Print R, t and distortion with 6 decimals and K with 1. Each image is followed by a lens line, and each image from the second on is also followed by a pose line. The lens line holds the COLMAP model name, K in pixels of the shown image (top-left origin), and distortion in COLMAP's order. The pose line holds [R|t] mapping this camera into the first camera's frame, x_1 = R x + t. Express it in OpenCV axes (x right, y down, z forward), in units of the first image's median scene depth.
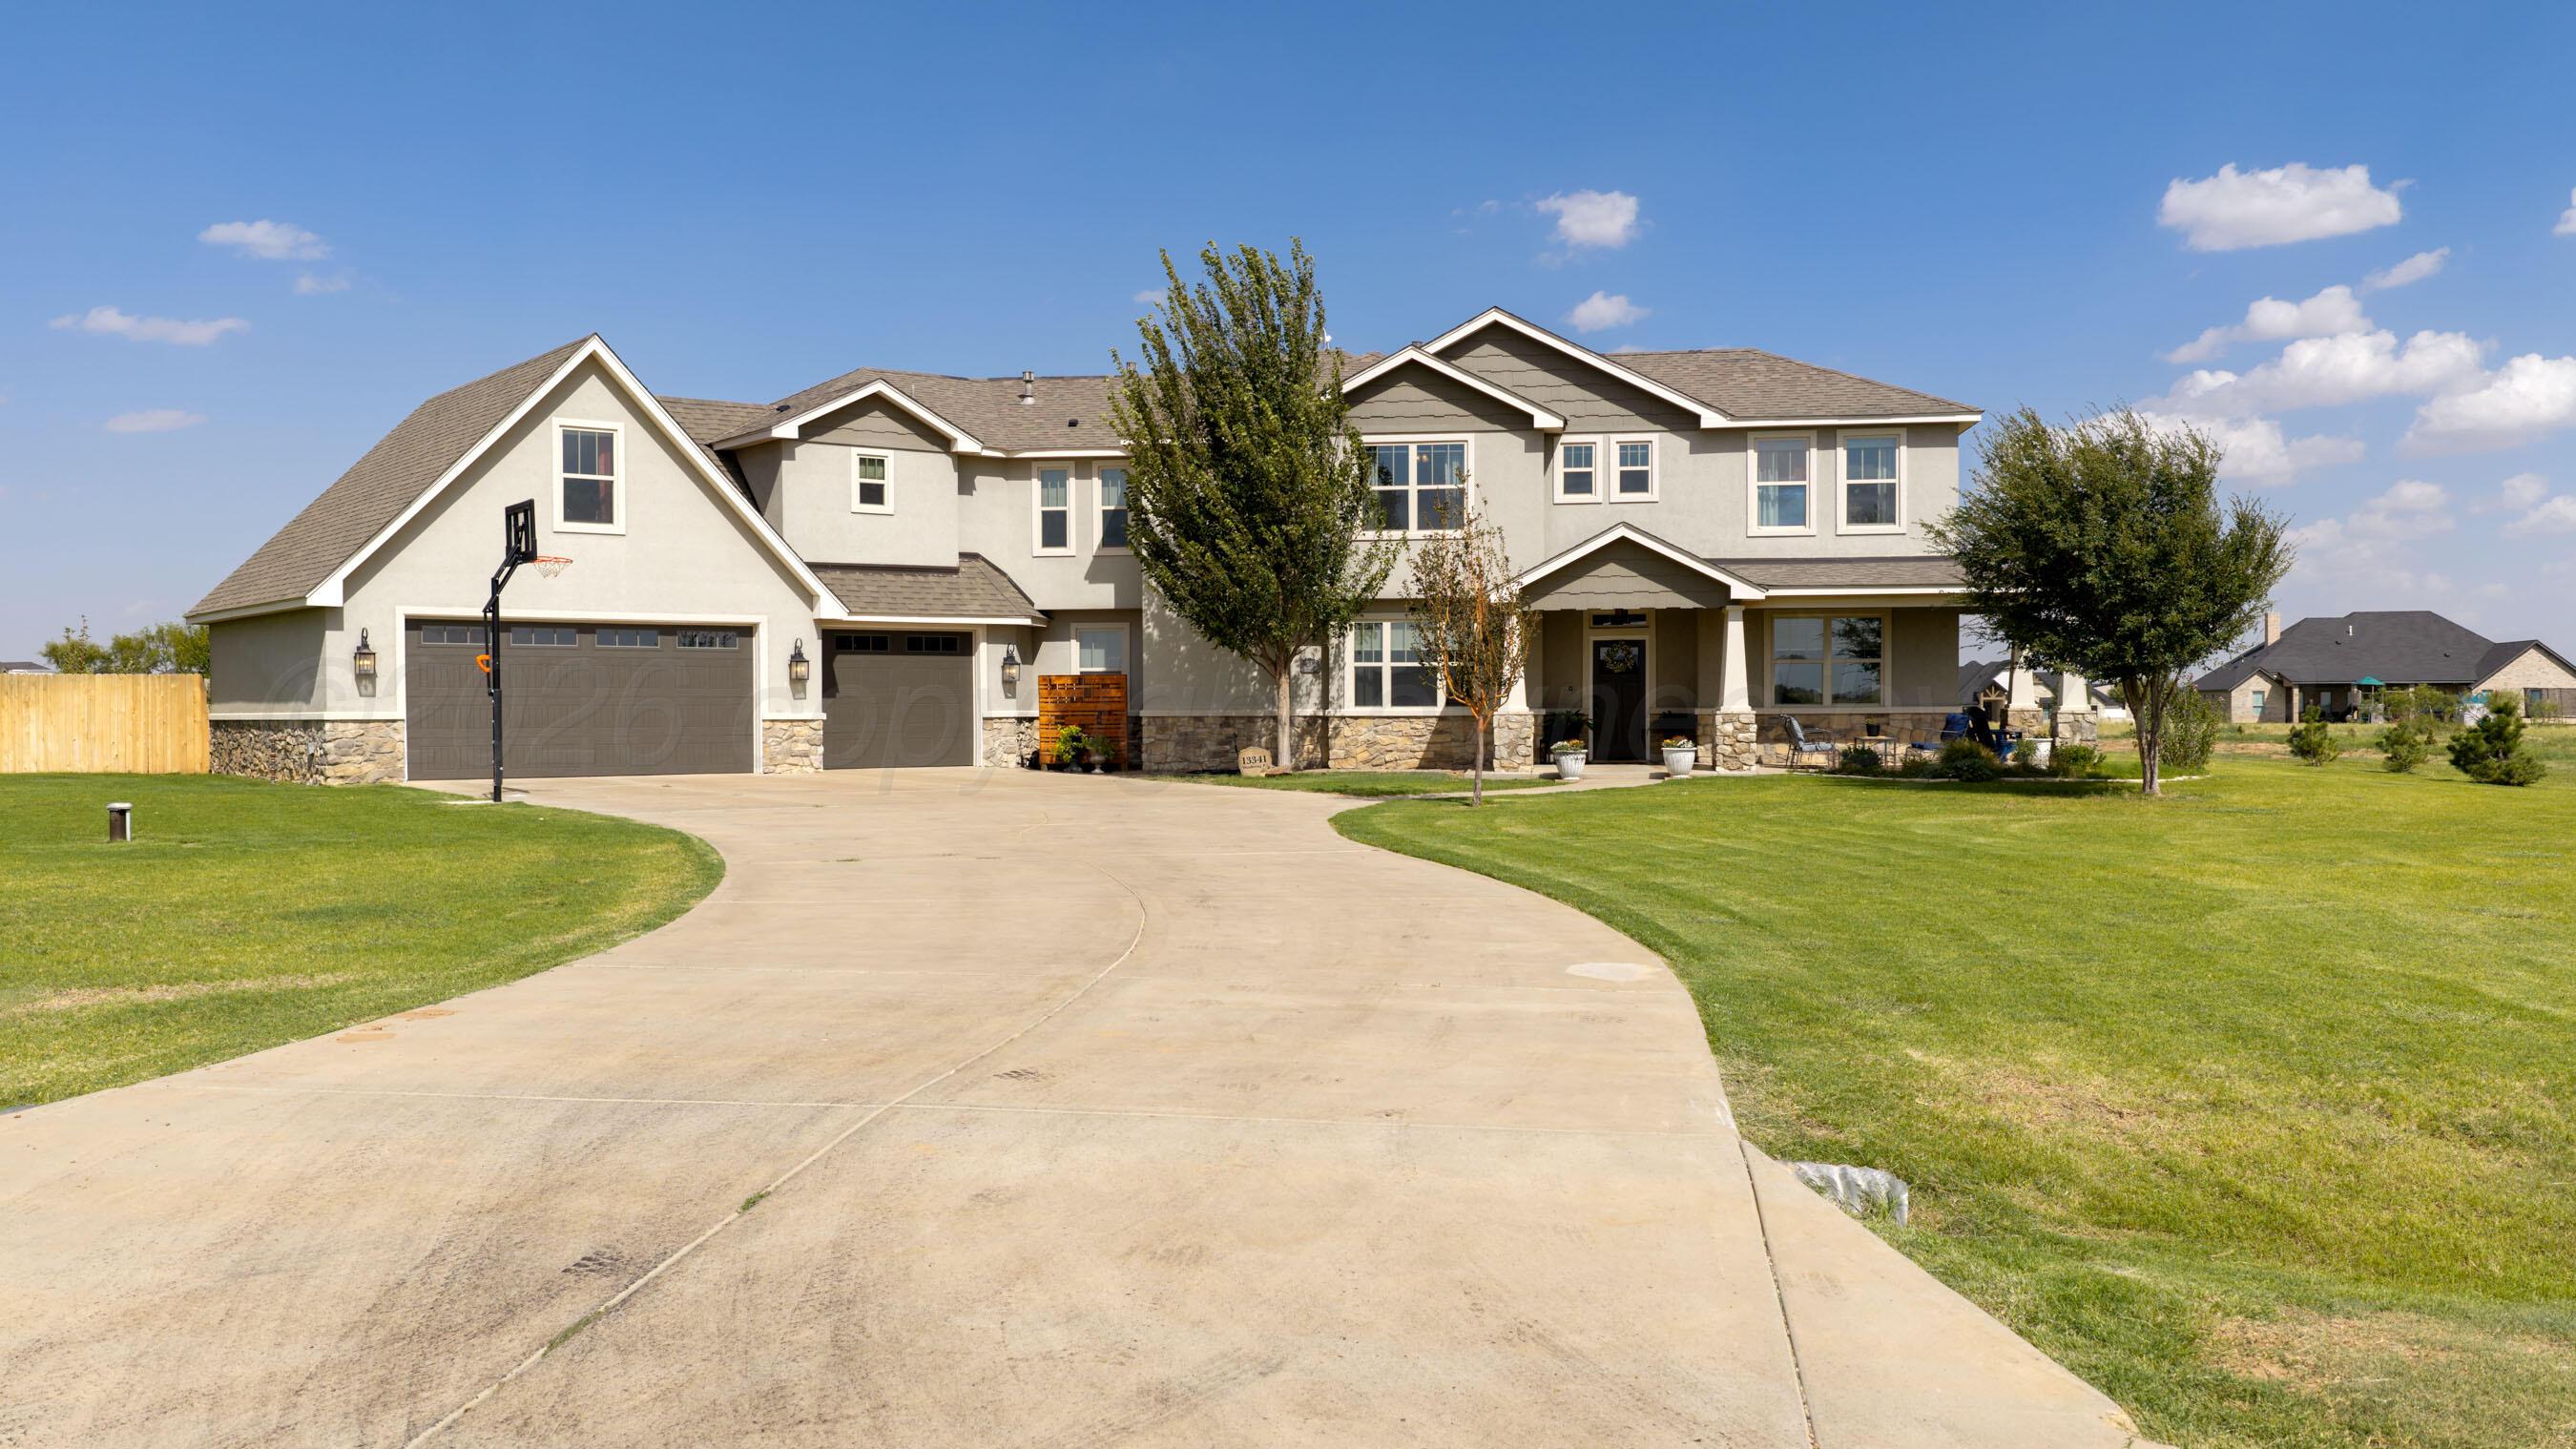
lens RADIAL K [[2143.2, 0, 1288.8], [0, 2143.2, 743.8], [0, 0, 1]] dist [0.043386, -0.087303]
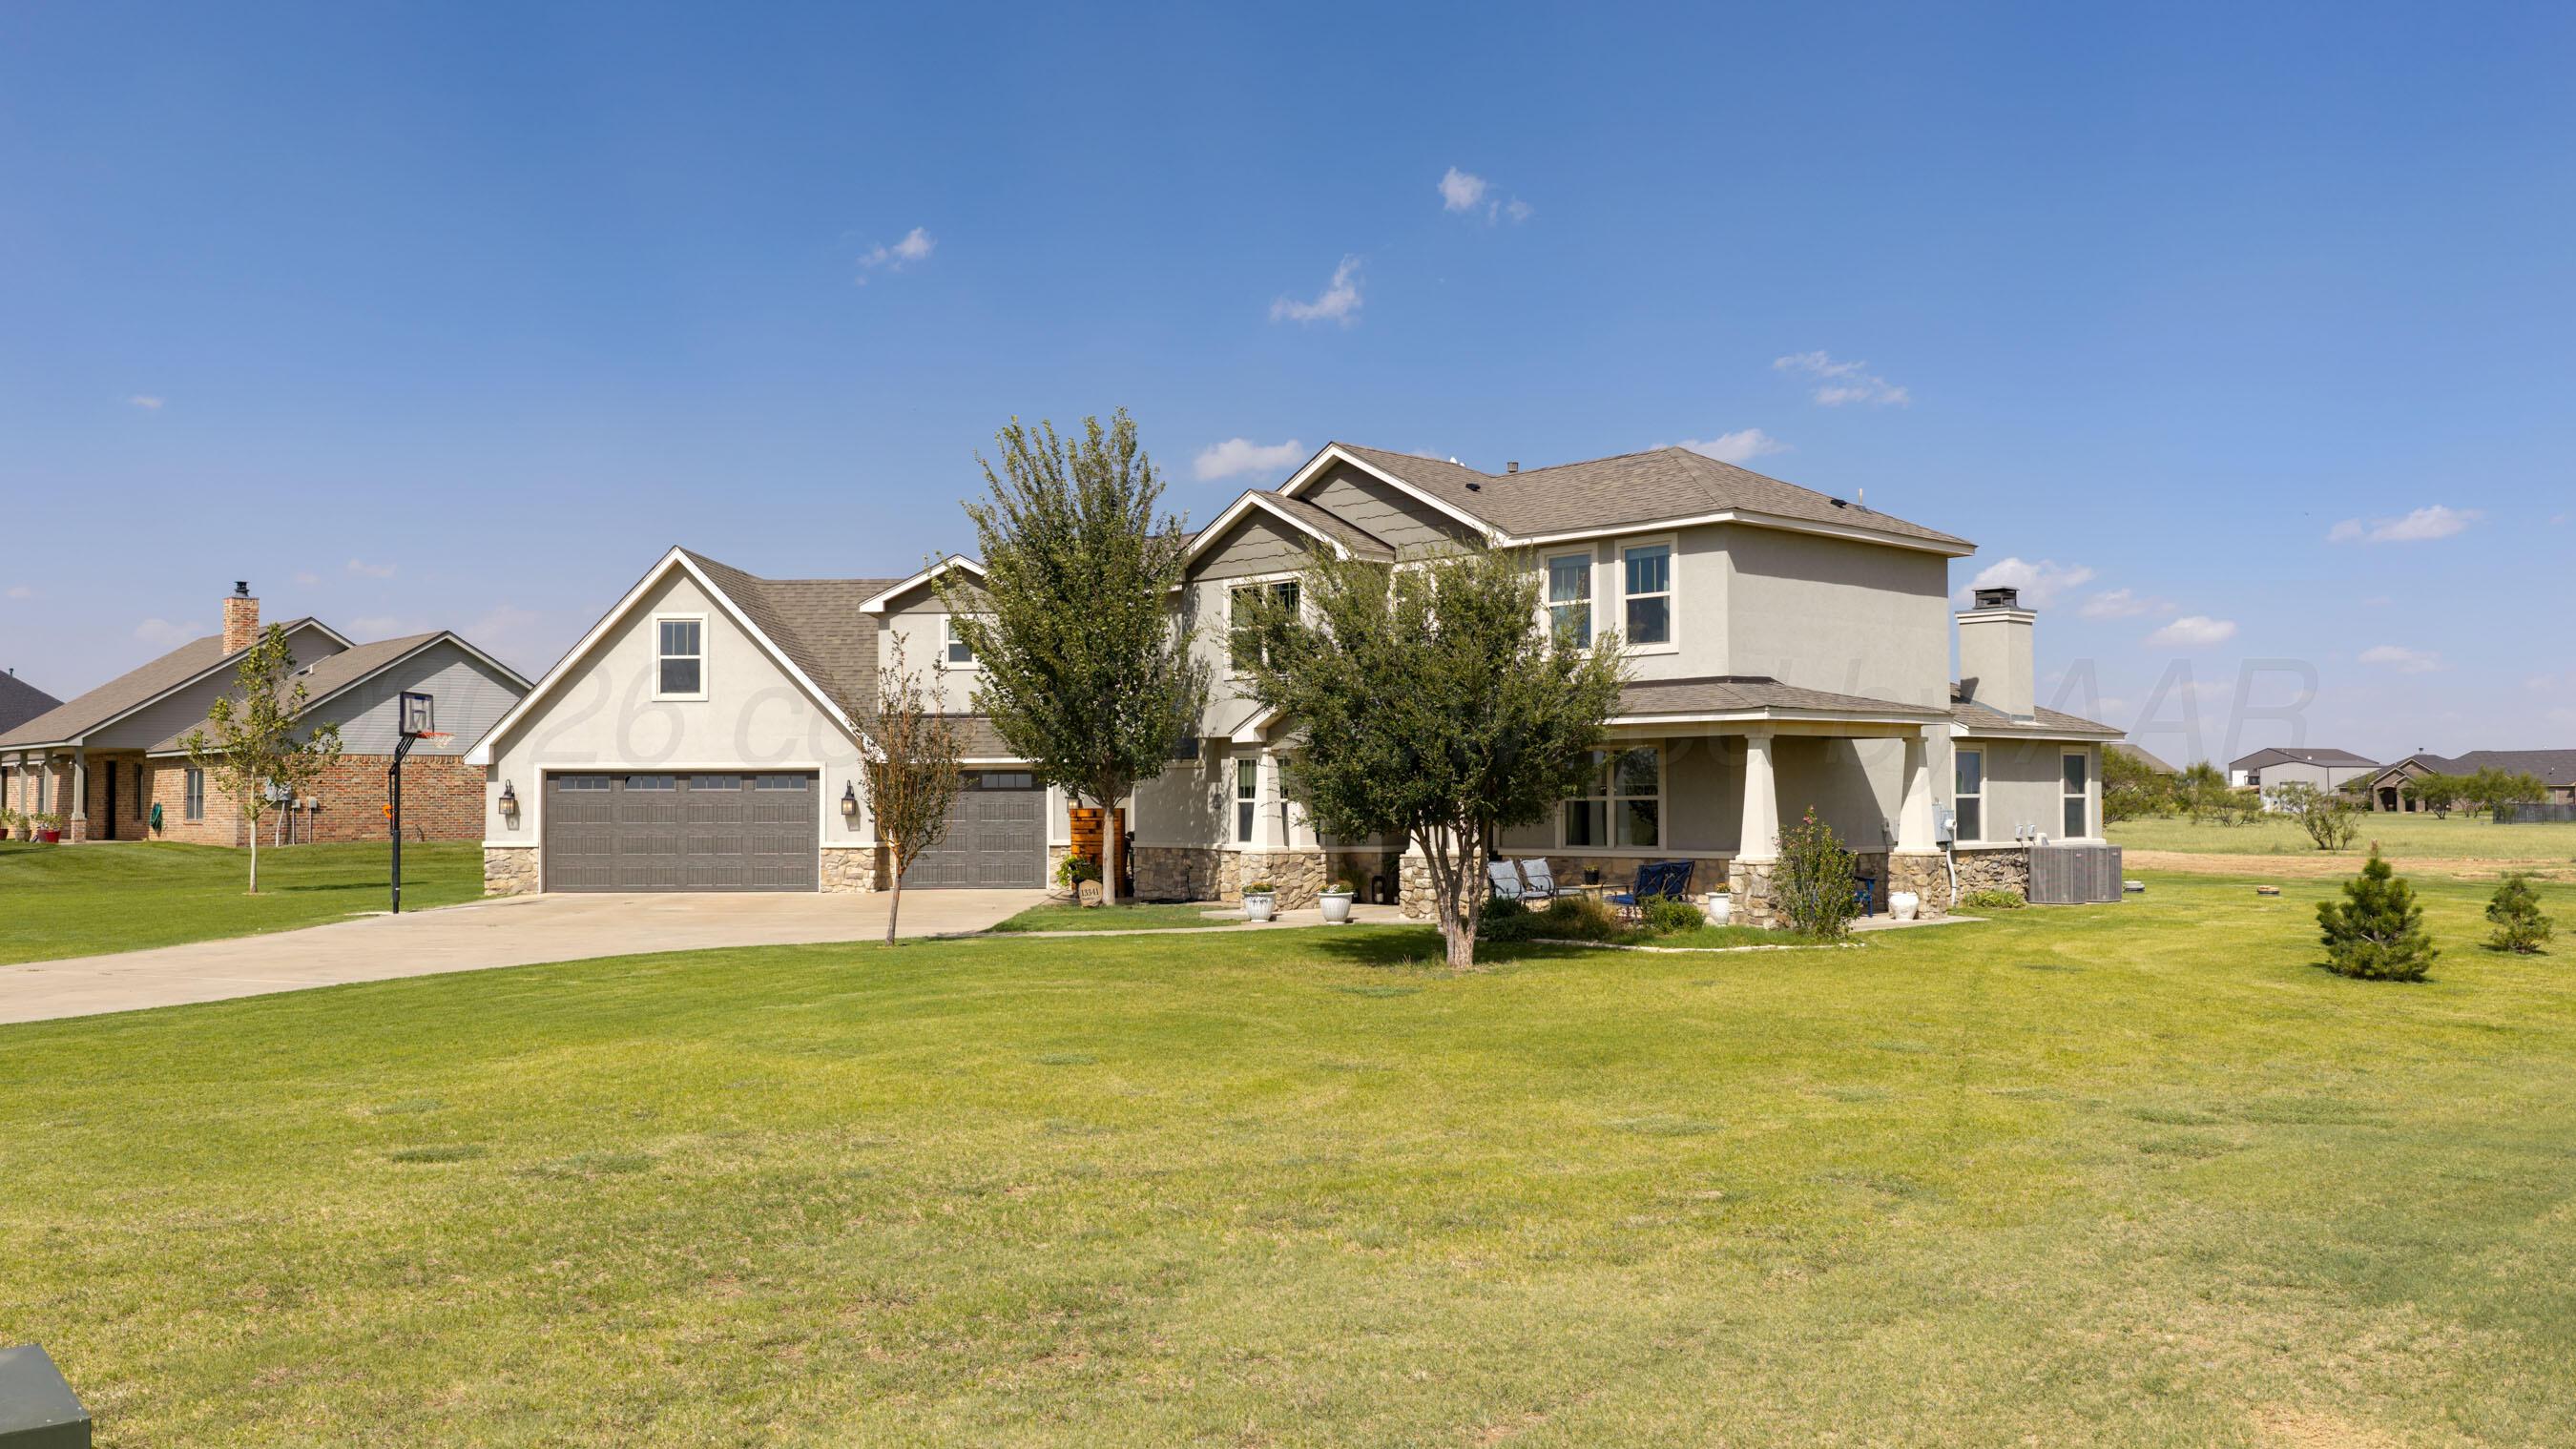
lens RADIAL K [[2122.1, 0, 1288.0], [0, 2122.1, 742.4], [0, 0, 1]] dist [0.045274, -0.090569]
pose [[0.780651, -0.016842, -0.624740, 0.692393], [-0.009833, 0.999182, -0.039223, -0.025461], [0.624890, 0.036762, 0.779847, 0.224661]]
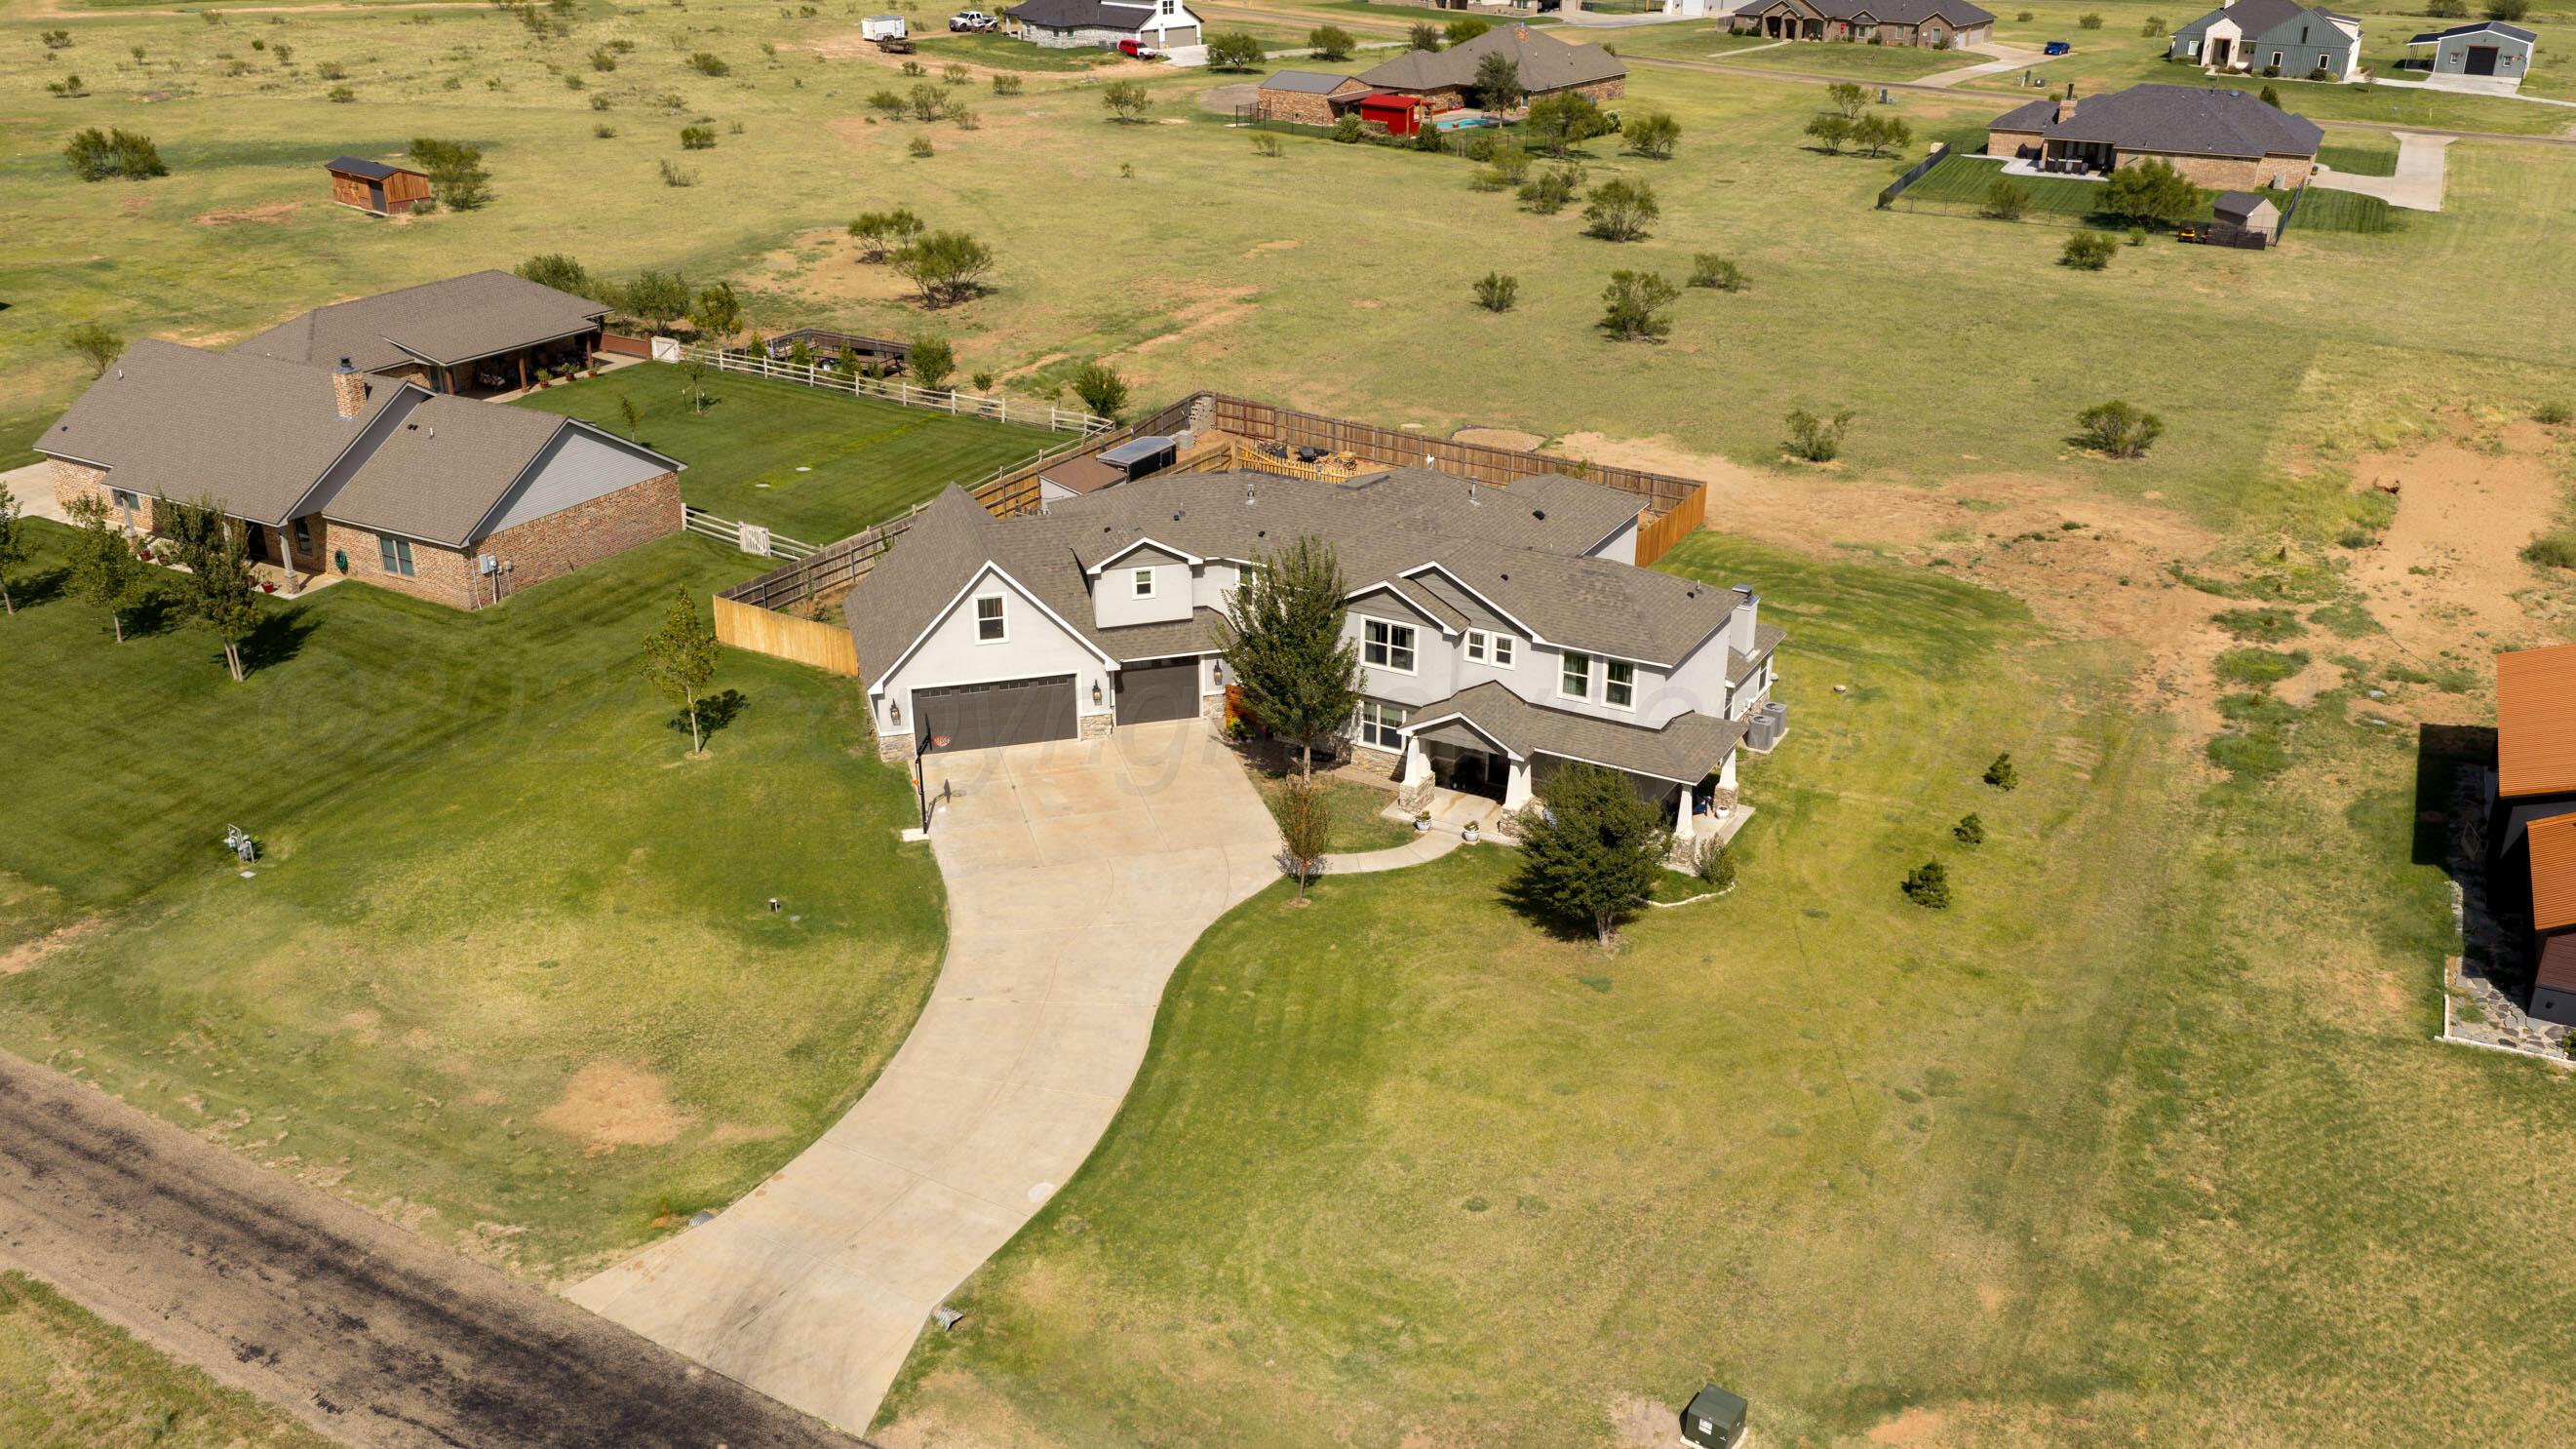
lens RADIAL K [[2185.6, 0, 1288.0], [0, 2185.6, 724.5], [0, 0, 1]] dist [0.034261, -0.068974]
pose [[0.929293, 0.152125, -0.336561, 0.635115], [-0.011776, 0.922979, 0.384670, -0.796618], [0.369157, -0.353508, 0.859509, -0.718956]]
